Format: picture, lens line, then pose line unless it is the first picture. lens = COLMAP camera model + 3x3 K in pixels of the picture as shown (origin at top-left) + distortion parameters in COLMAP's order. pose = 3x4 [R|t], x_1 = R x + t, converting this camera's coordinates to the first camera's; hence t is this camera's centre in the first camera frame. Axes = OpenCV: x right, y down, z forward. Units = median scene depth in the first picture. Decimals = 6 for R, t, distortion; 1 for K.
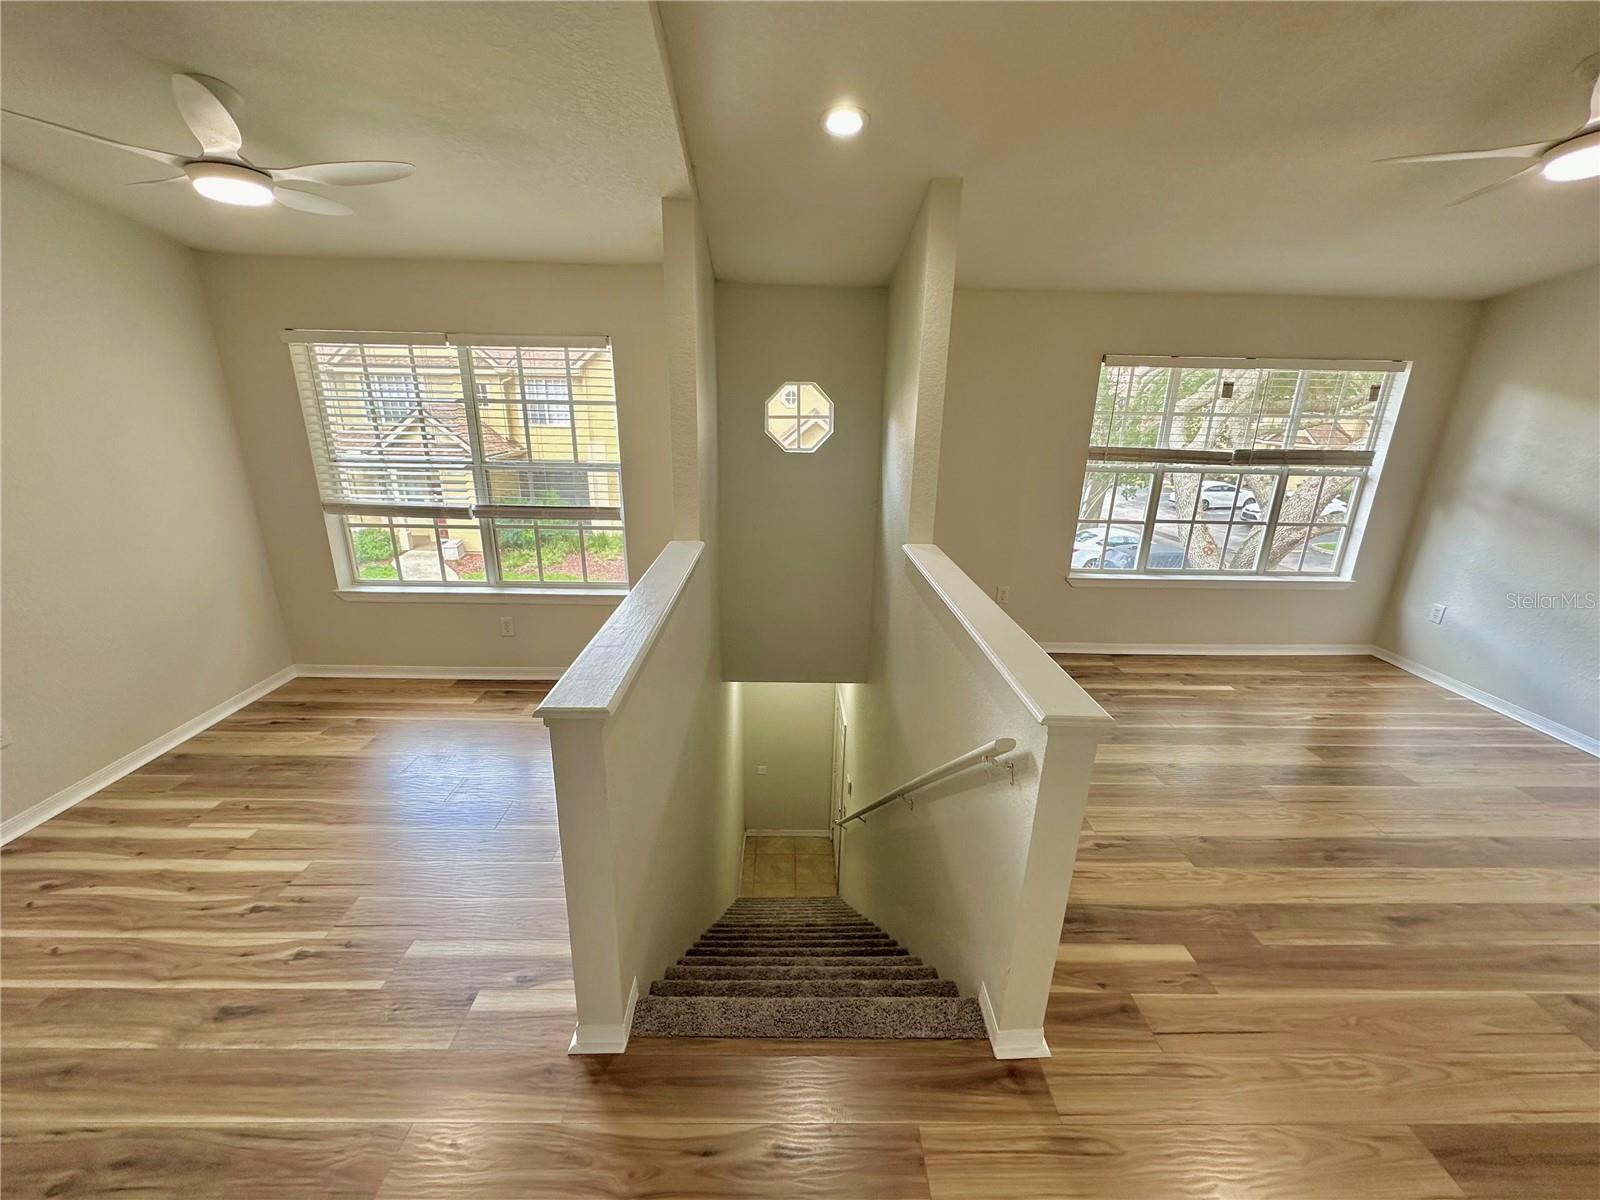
lens RADIAL K [[636.4, 0, 799.1], [0, 636.4, 602.0], [0, 0, 1]] dist [0.002112, 0.000639]
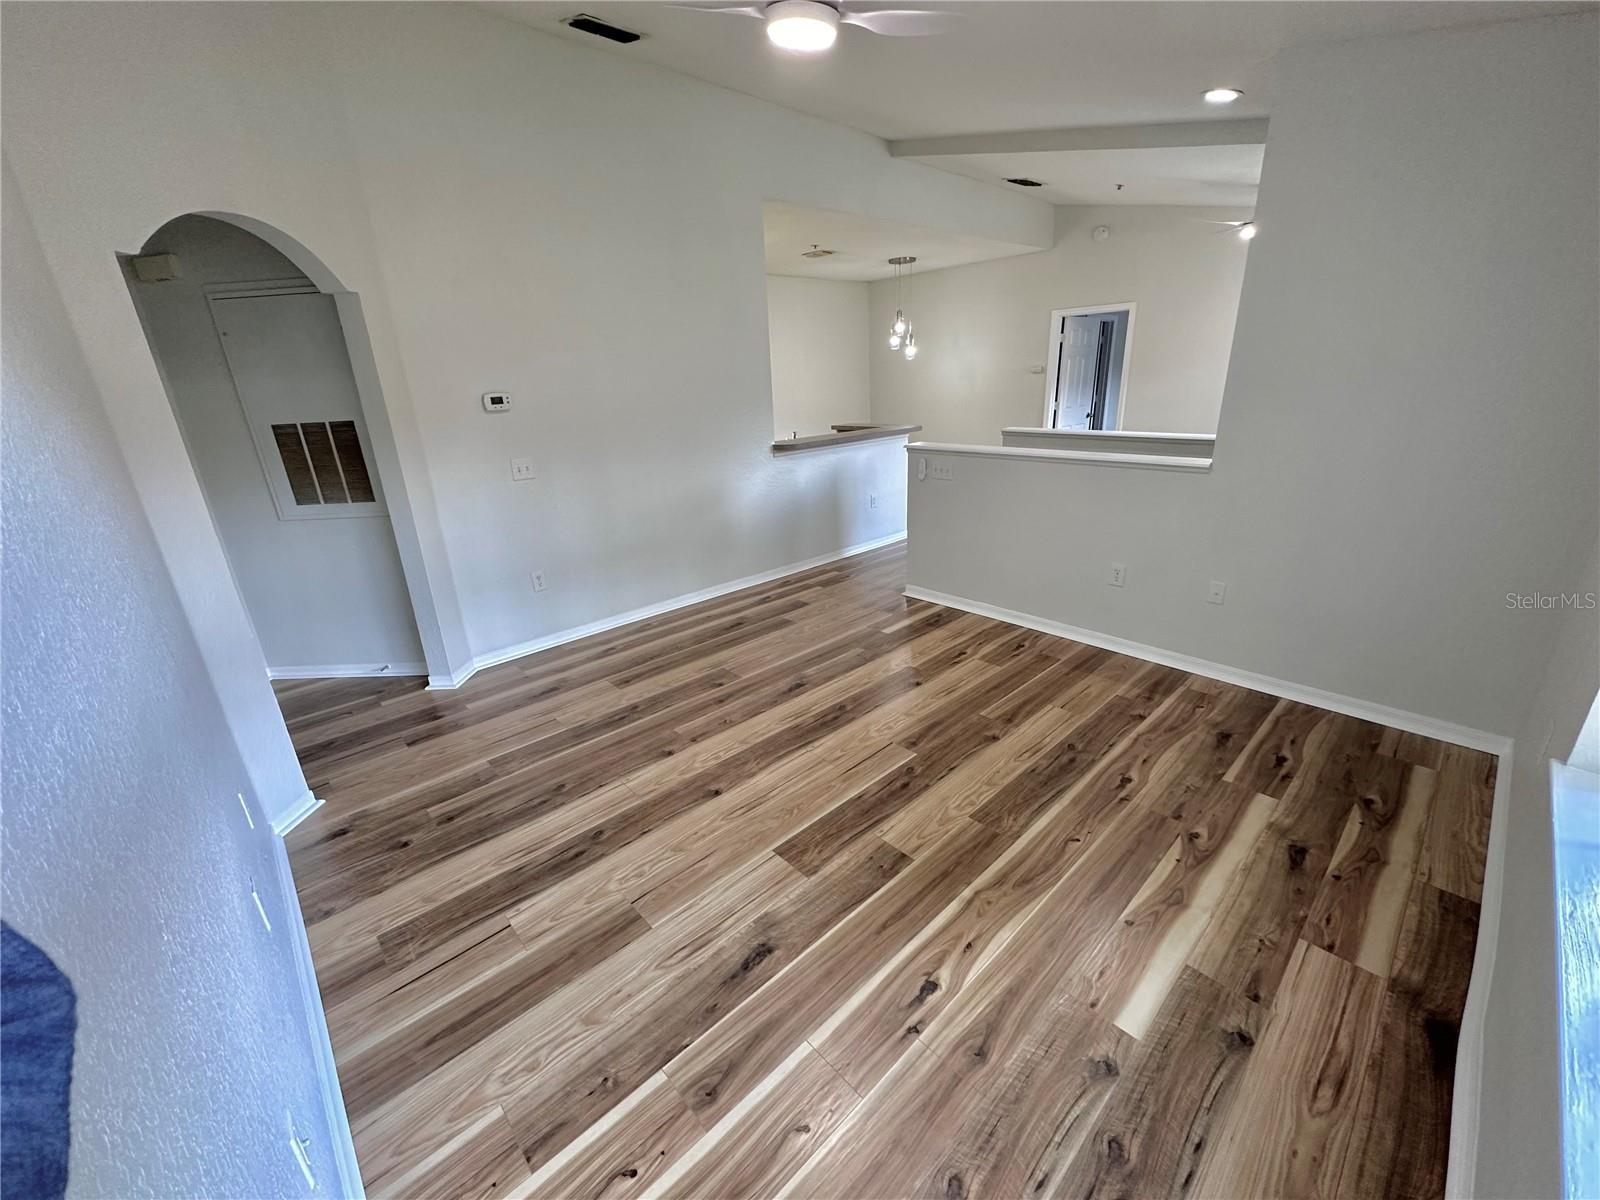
lens RADIAL K [[636.4, 0, 804.0], [0, 636.4, 599.7], [0, 0, 1]] dist [0.002112, 0.000639]
pose [[-0.745839, 0.232739, -0.624144, 1.087452], [-0.180029, 0.831681, 0.525258, -0.256071], [0.641337, 0.504122, -0.578401, 1.061904]]
